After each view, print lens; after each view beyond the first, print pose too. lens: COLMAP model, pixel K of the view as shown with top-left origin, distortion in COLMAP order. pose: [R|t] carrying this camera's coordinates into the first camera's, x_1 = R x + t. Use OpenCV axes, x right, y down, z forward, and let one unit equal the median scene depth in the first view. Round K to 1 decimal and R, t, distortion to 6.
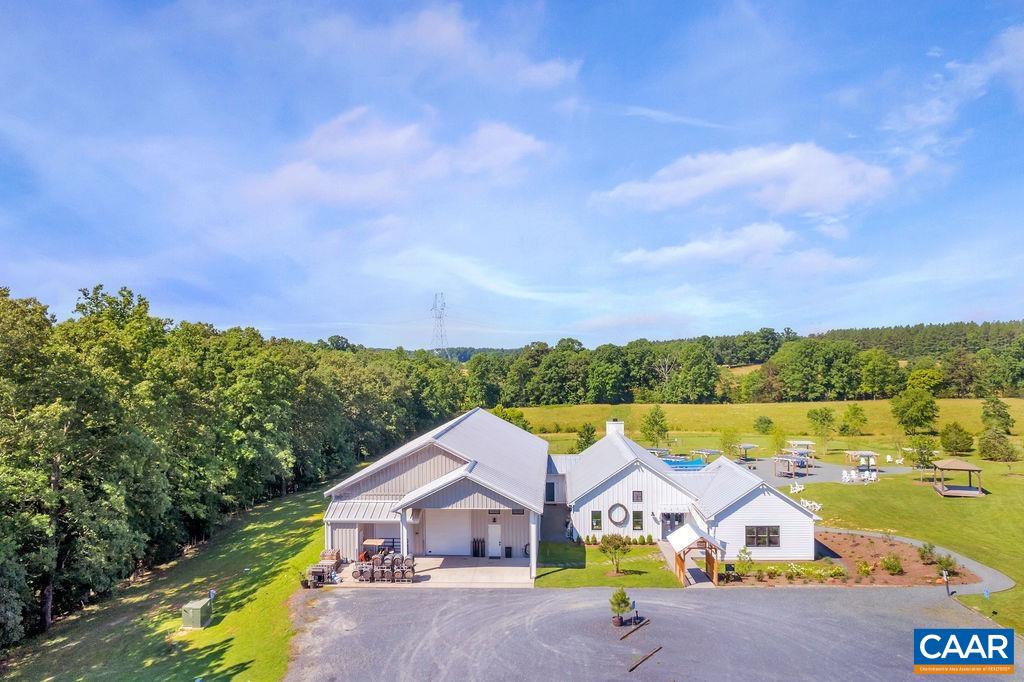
lens RADIAL K [[673.3, 0, 516.6], [0, 673.3, 345.8], [0, 0, 1]] dist [-0.053346, 0.050197]
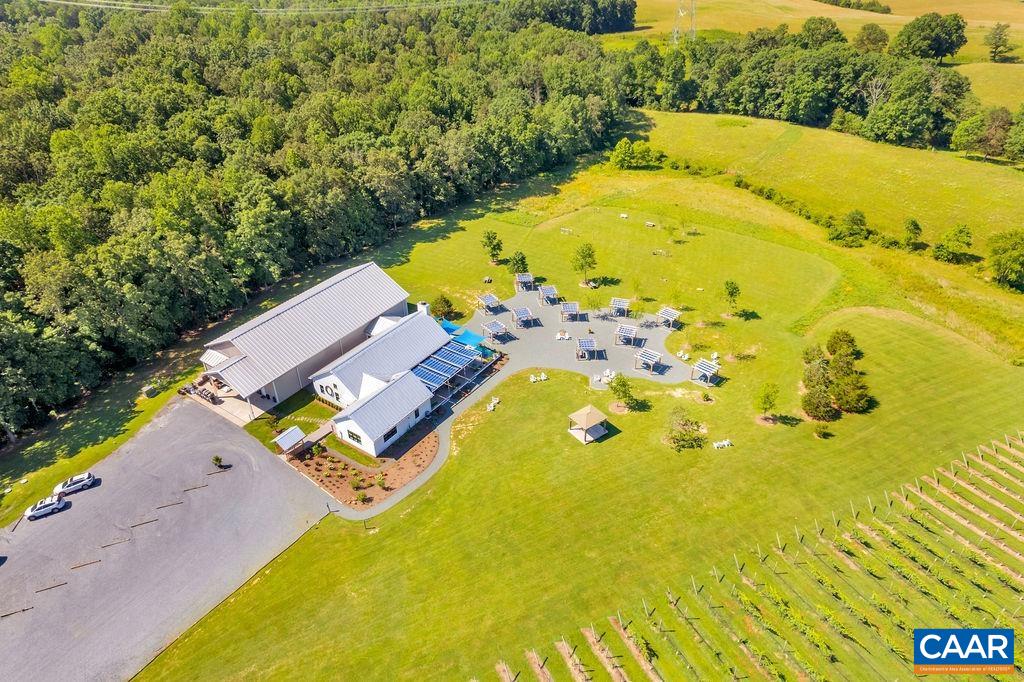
lens RADIAL K [[673.3, 0, 516.6], [0, 673.3, 345.8], [0, 0, 1]] dist [-0.053346, 0.050197]
pose [[0.855997, 0.288711, -0.428853, 1.335961], [0.009395, 0.820709, 0.571269, -0.888306], [0.516895, -0.493034, 0.699812, 0.045357]]
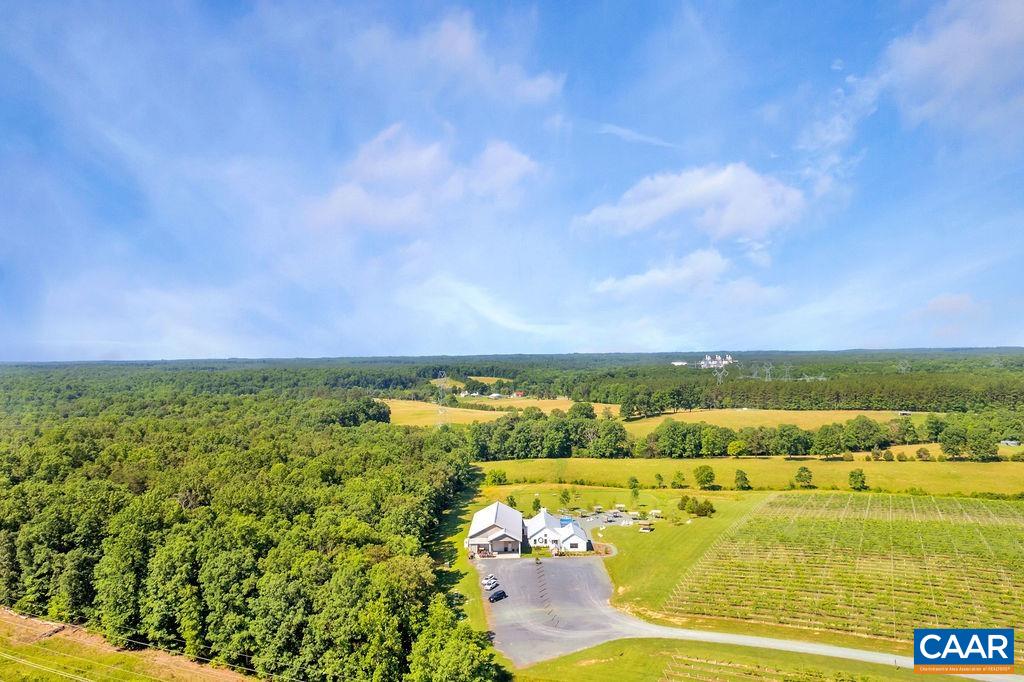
lens RADIAL K [[673.3, 0, 516.6], [0, 673.3, 345.8], [0, 0, 1]] dist [-0.053346, 0.050197]
pose [[0.998773, 0.000301, 0.049521, -0.179609], [-0.000562, 0.999986, 0.005258, -0.891788], [-0.049519, -0.005280, 0.998759, -2.857605]]
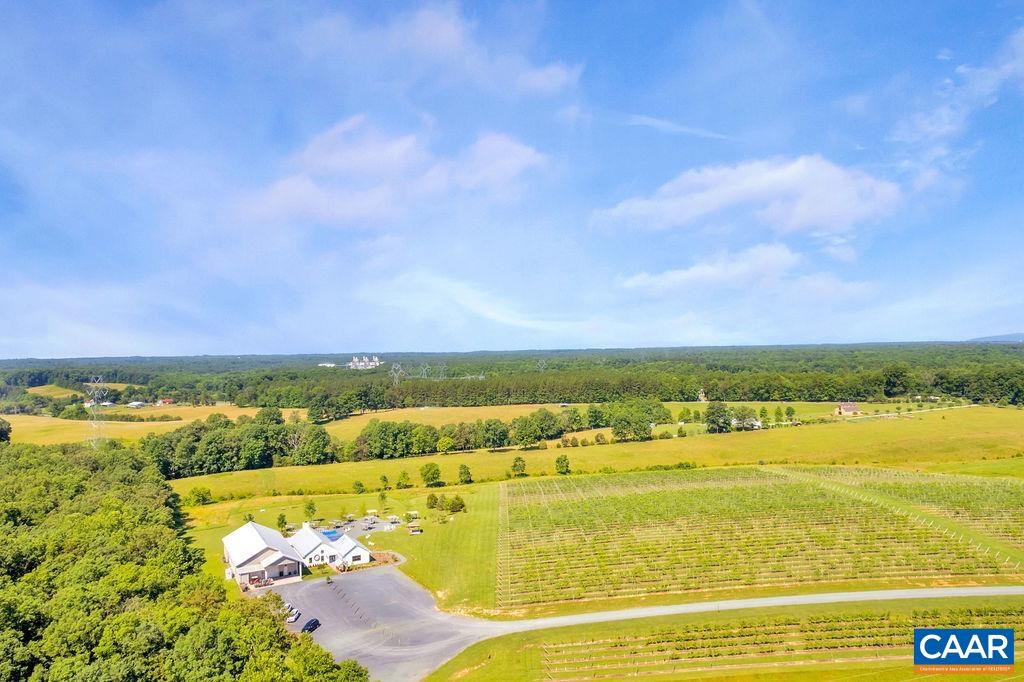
lens RADIAL K [[673.3, 0, 516.6], [0, 673.3, 345.8], [0, 0, 1]] dist [-0.053346, 0.050197]
pose [[0.834589, 0.003869, 0.550860, -0.904882], [-0.004956, 0.999988, 0.000486, -0.864410], [-0.550851, -0.003136, 0.834598, -2.489646]]
